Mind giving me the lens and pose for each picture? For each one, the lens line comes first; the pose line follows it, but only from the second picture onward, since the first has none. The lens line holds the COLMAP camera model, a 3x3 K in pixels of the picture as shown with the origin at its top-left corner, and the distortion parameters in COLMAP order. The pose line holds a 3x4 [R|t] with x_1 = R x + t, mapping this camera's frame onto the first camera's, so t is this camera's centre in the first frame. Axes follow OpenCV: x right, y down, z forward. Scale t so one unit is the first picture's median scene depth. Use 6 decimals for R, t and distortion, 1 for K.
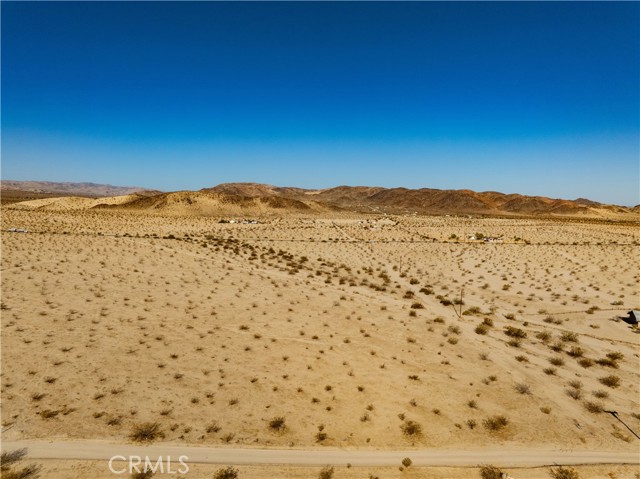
lens RADIAL K [[452.4, 0, 321.0], [0, 452.4, 241.0], [0, 0, 1]] dist [-0.037836, -0.000973]
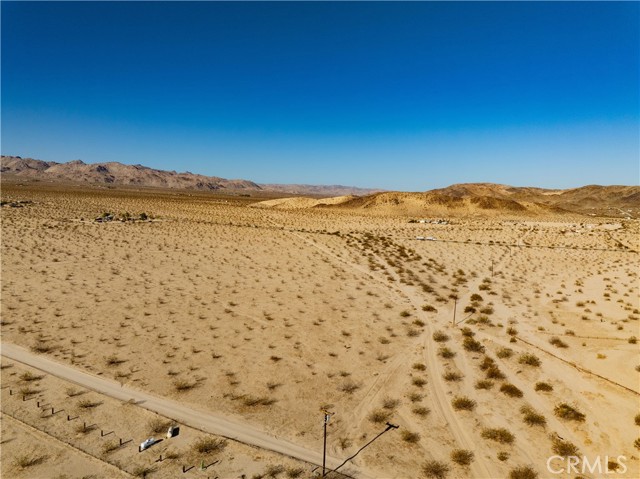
lens RADIAL K [[452.4, 0, 321.0], [0, 452.4, 241.0], [0, 0, 1]] dist [-0.037836, -0.000973]
pose [[0.869127, 0.043634, -0.492660, 0.289460], [-0.044819, 0.998951, 0.009407, 0.002316], [0.492553, 0.013905, 0.870171, 0.037316]]
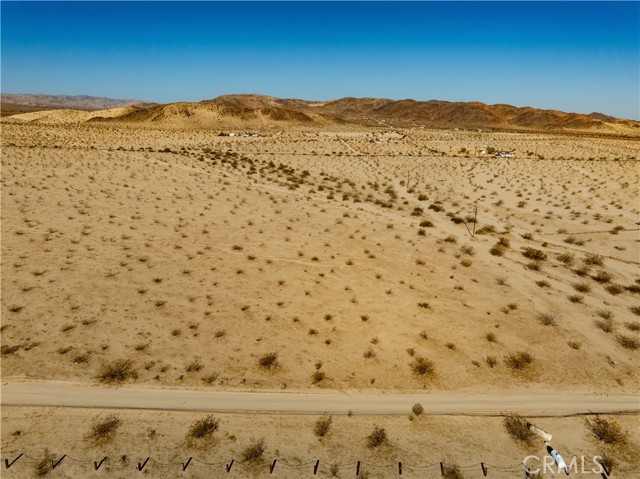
lens RADIAL K [[452.4, 0, 321.0], [0, 452.4, 241.0], [0, 0, 1]] dist [-0.037836, -0.000973]
pose [[0.999961, 0.002935, -0.008334, 0.003058], [-0.001342, 0.982720, 0.185093, 0.004528], [0.008733, -0.185074, 0.982686, 0.050212]]
